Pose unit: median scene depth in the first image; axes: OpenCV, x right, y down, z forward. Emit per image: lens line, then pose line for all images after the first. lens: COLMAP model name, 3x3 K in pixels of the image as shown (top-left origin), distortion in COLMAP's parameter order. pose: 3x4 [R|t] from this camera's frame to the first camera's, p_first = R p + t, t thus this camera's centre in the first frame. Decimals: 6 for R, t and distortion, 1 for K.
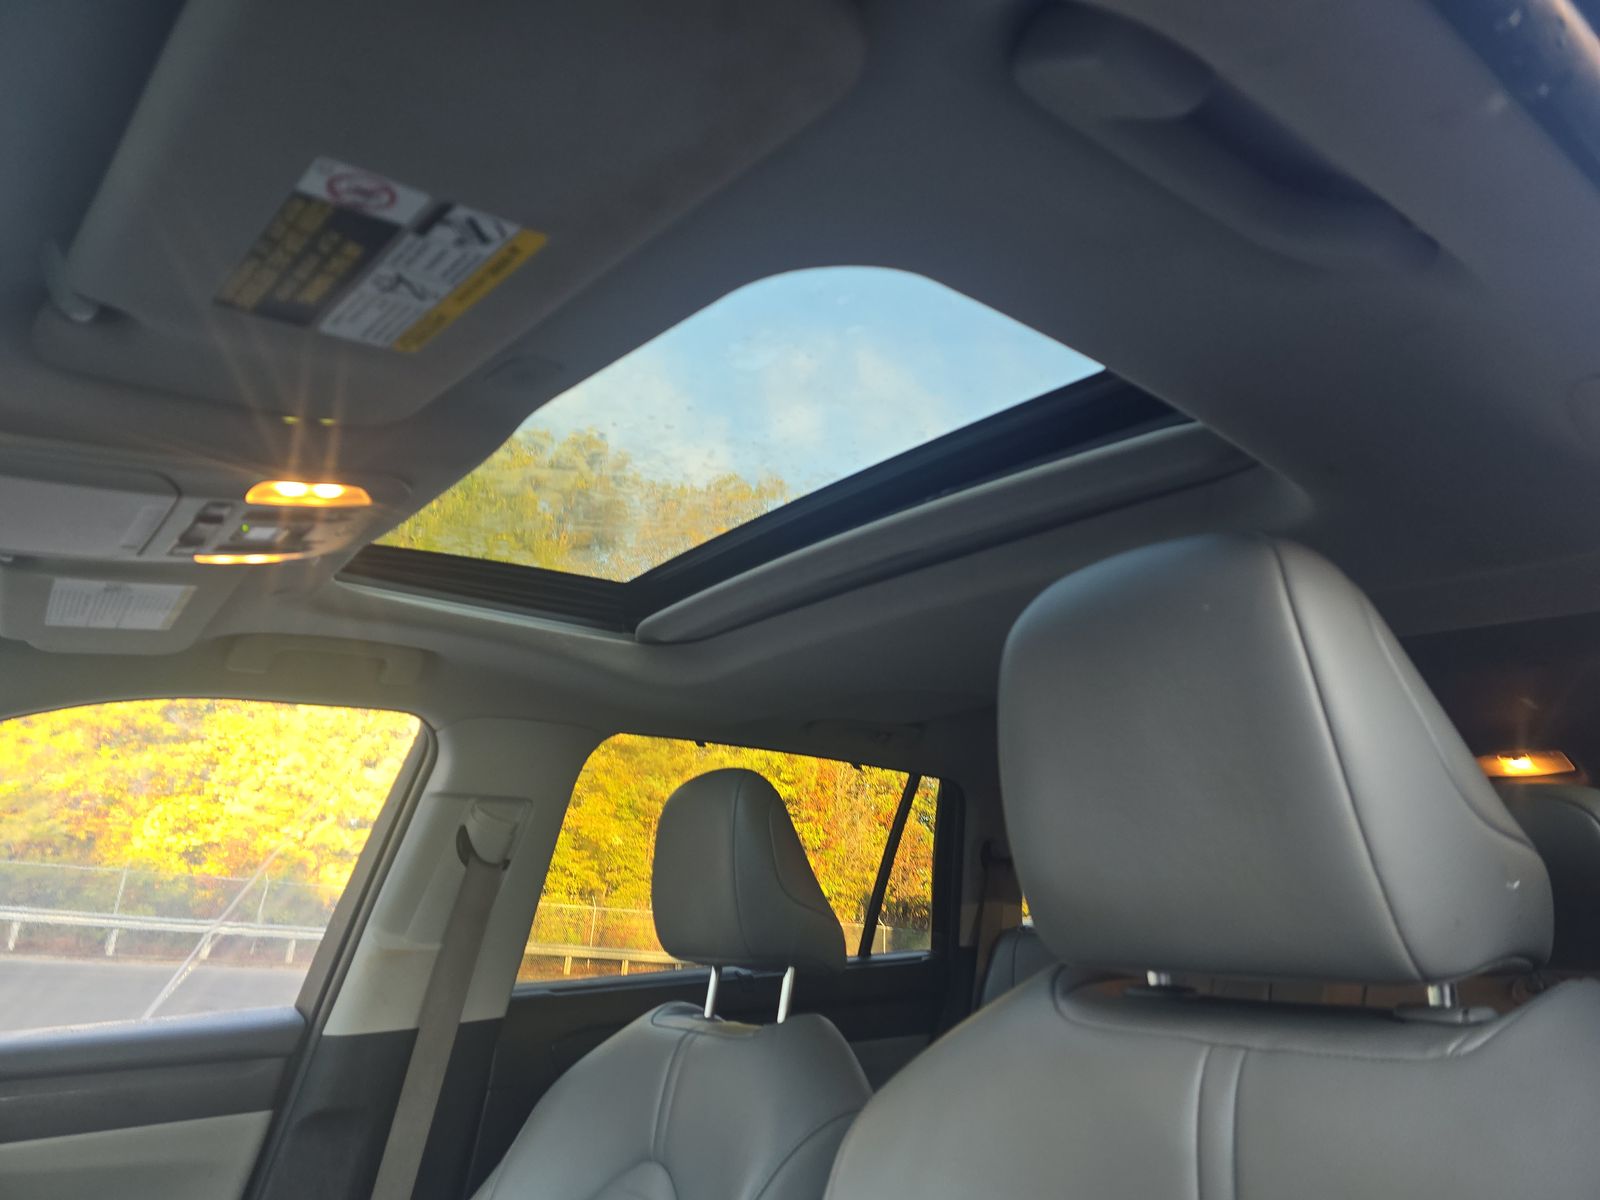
lens RADIAL K [[1059.3, 0, 798.0], [0, 1059.3, 594.7], [0, 0, 1]] dist [0.012544, -0.009949]
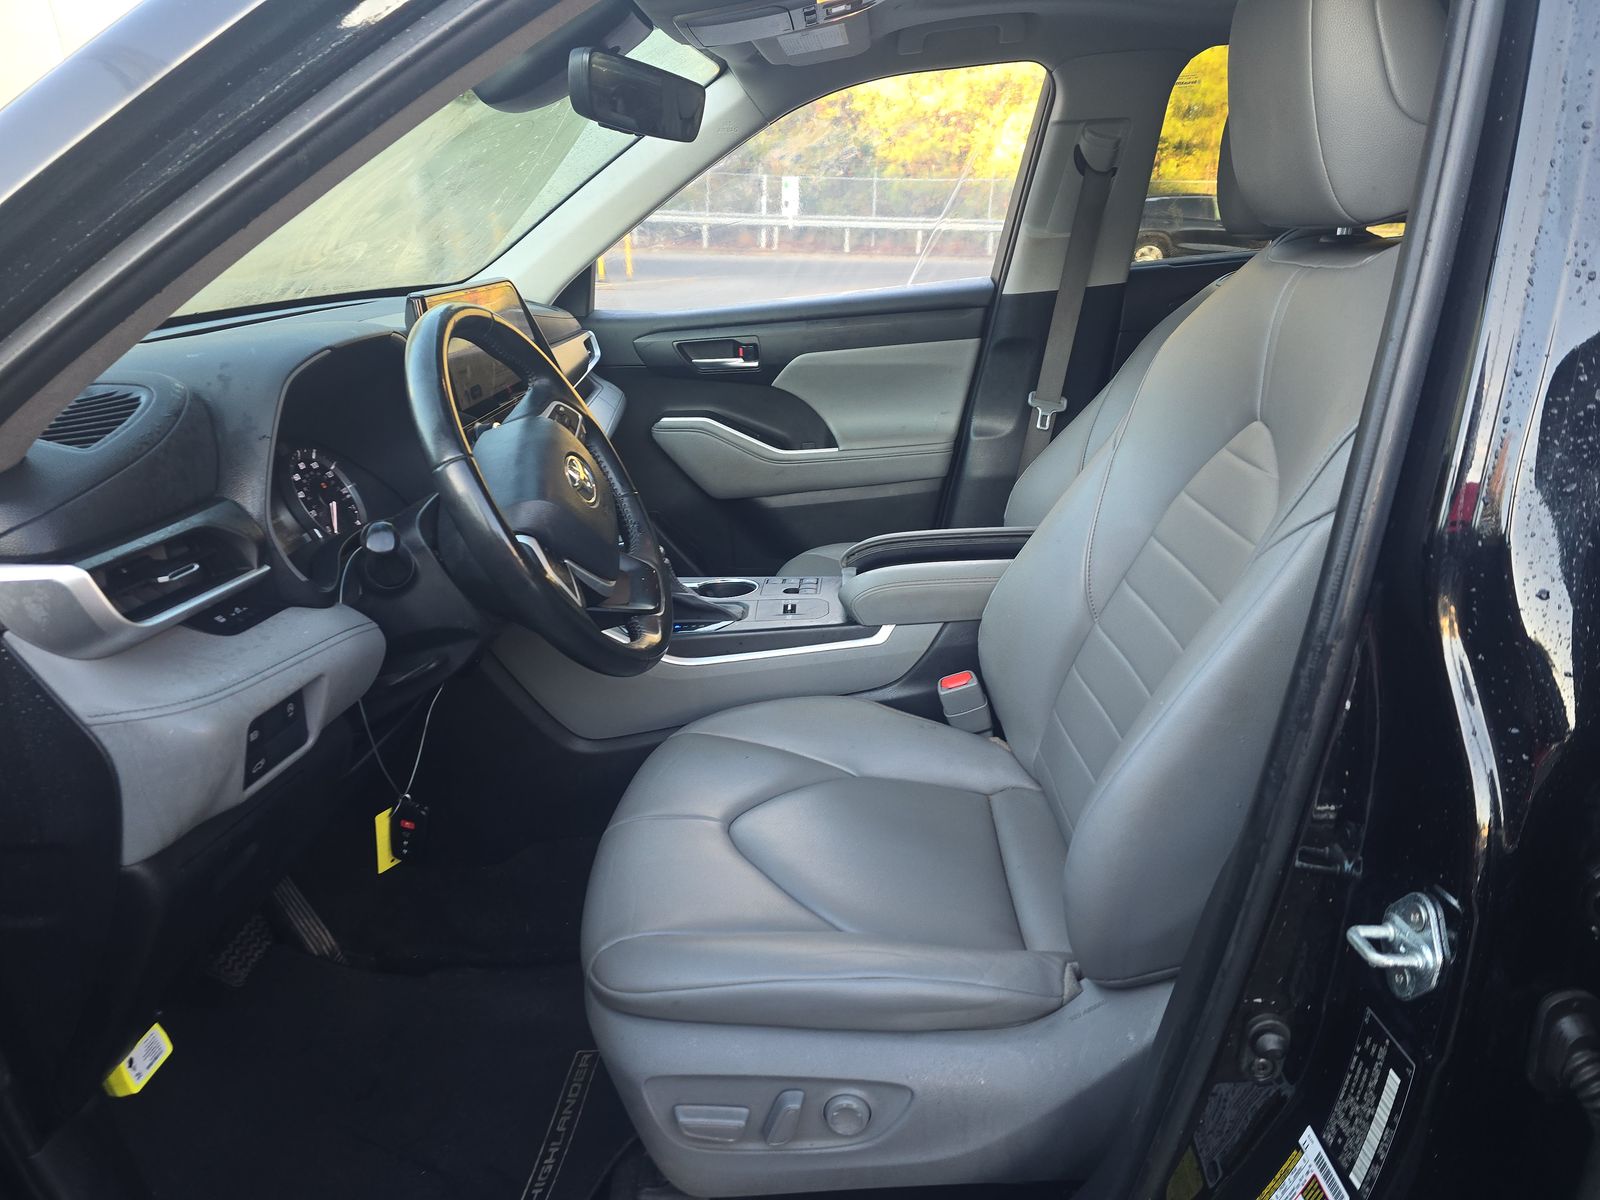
lens RADIAL K [[1059.3, 0, 796.8], [0, 1059.3, 598.4], [0, 0, 1]] dist [0.012544, -0.009949]
pose [[0.747425, 0.176199, -0.640554, 0.362333], [0.245384, 0.822786, 0.512650, -0.083301], [0.617368, -0.540350, 0.571734, -0.289350]]
